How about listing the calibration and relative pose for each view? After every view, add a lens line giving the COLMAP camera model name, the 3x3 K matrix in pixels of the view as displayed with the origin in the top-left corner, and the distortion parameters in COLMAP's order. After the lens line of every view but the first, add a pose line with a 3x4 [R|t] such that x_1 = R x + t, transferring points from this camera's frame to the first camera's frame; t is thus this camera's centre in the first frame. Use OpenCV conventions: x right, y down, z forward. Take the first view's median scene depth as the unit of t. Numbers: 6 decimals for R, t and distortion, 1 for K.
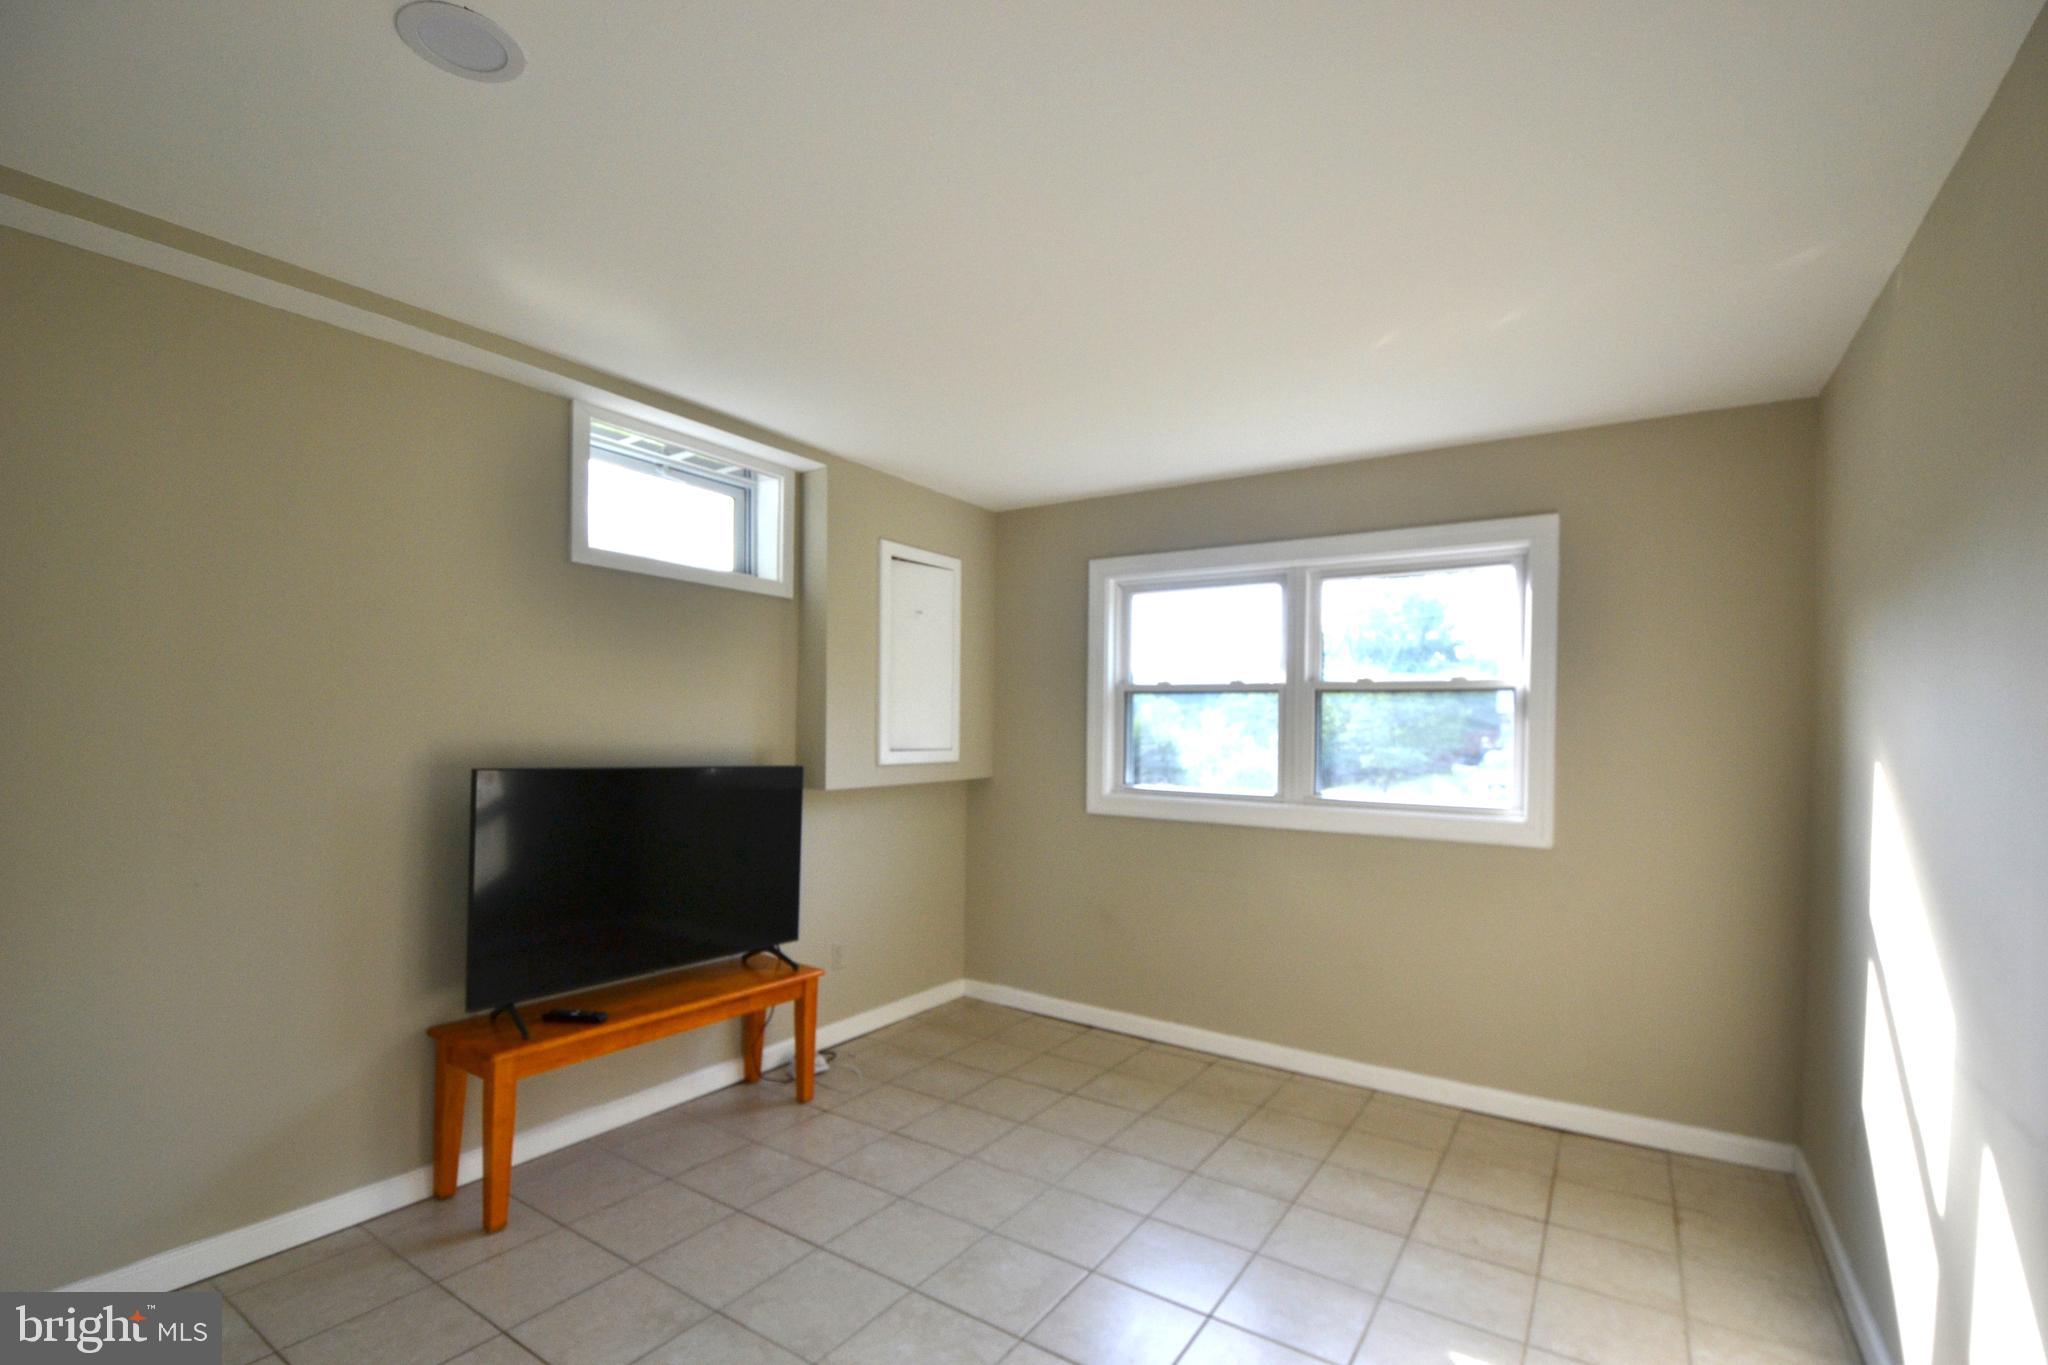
lens RADIAL K [[915.6, 0, 1054.0], [0, 915.6, 755.4], [0, 0, 1]] dist [0.019090, -0.000485]
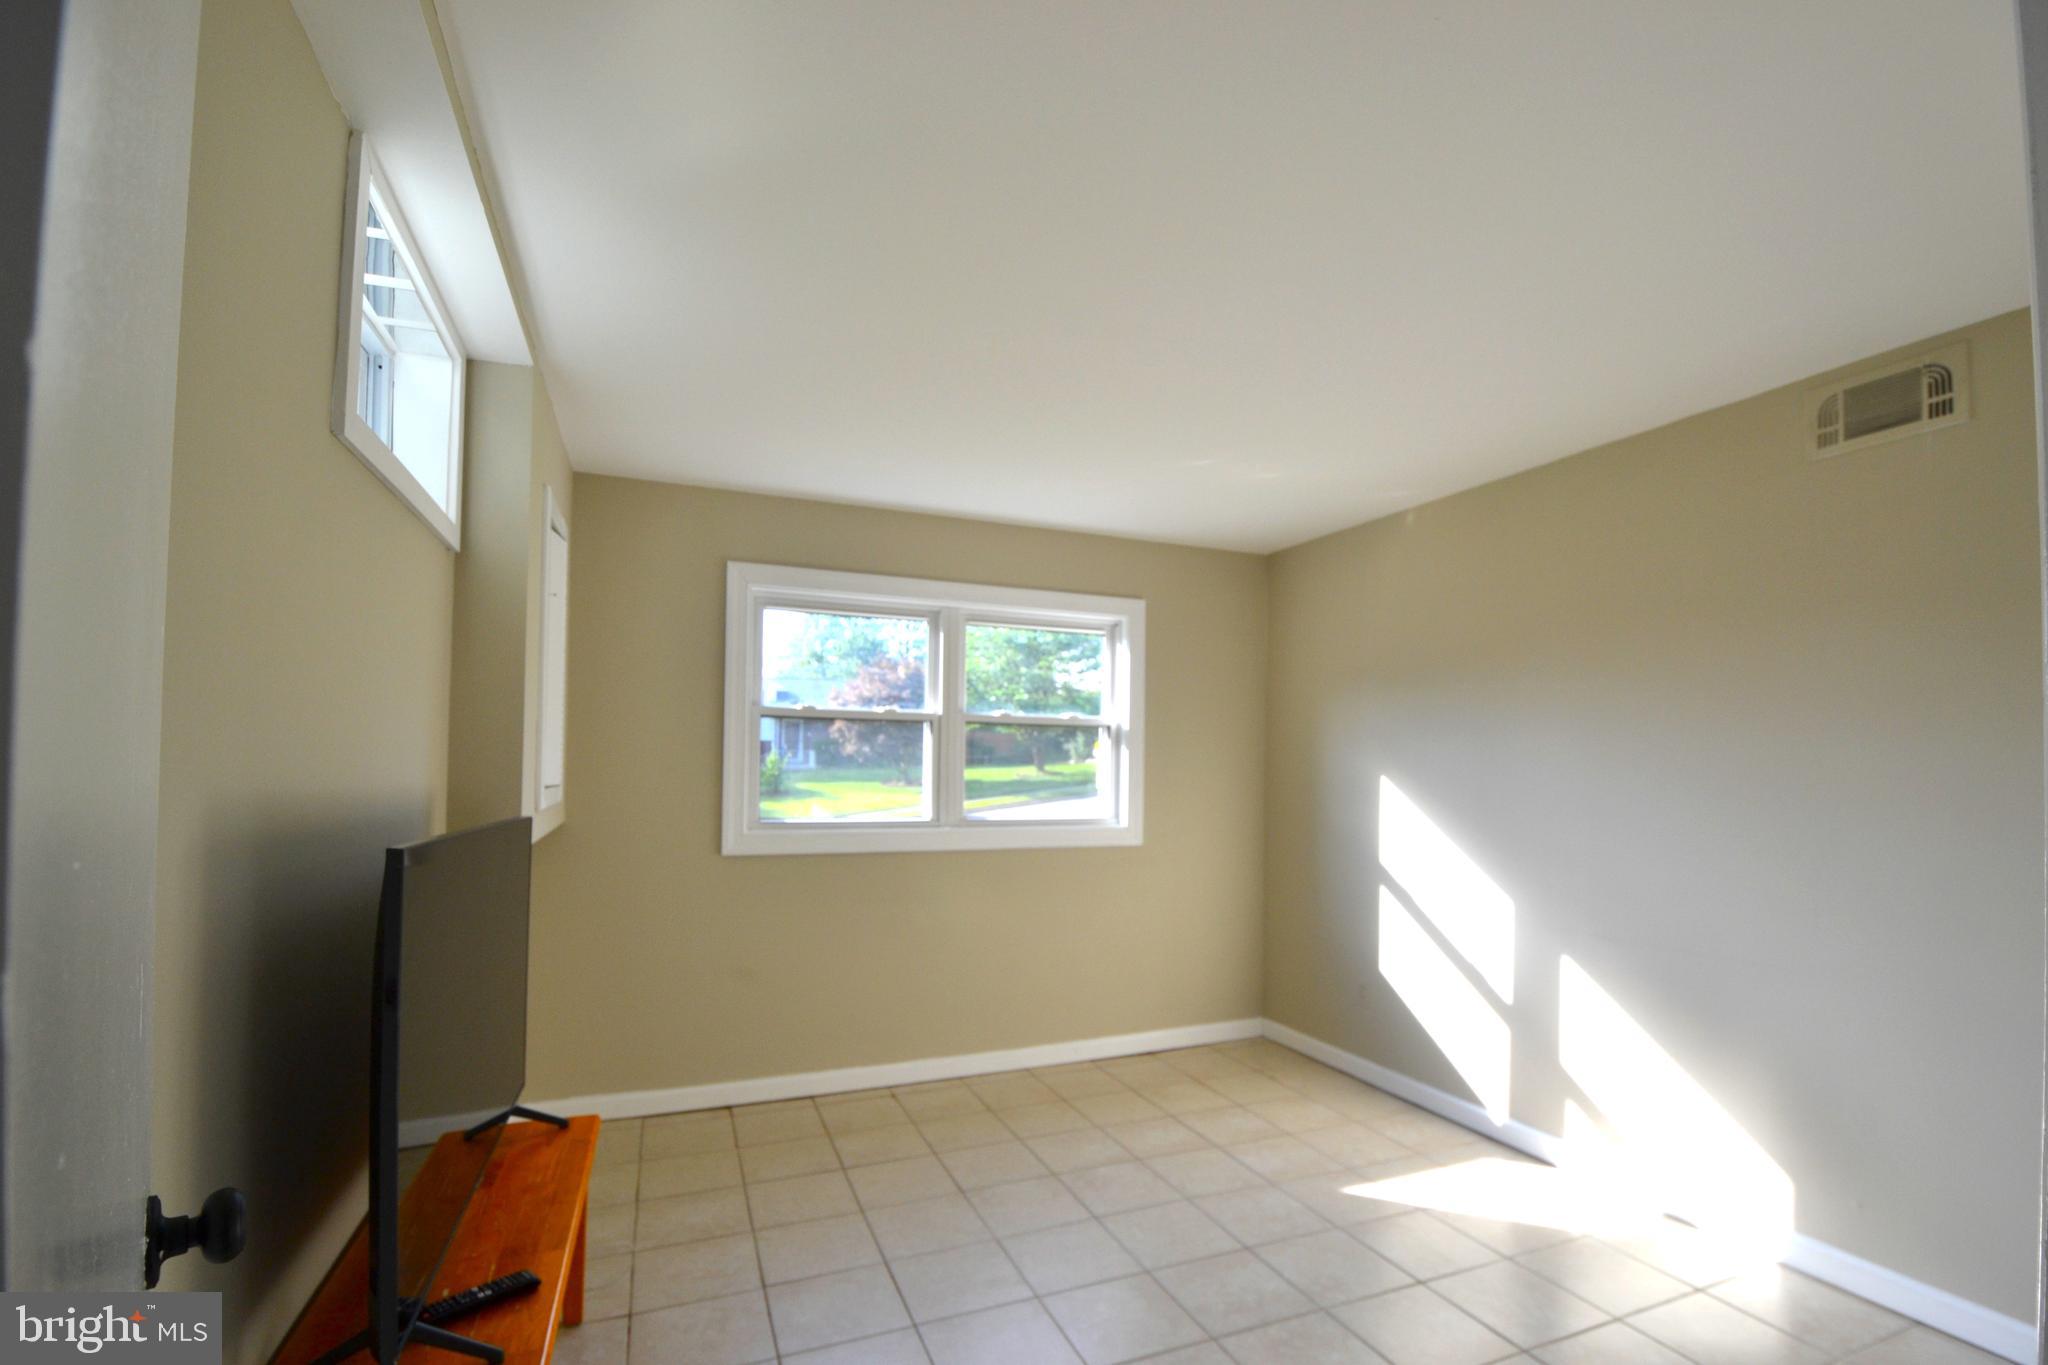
lens RADIAL K [[915.6, 0, 1054.0], [0, 915.6, 755.4], [0, 0, 1]] dist [0.019090, -0.000485]
pose [[0.566713, -0.001033, 0.823915, -0.616554], [0.020112, 0.999719, -0.012581, -0.016269], [-0.823670, 0.023700, 0.566574, 0.327282]]
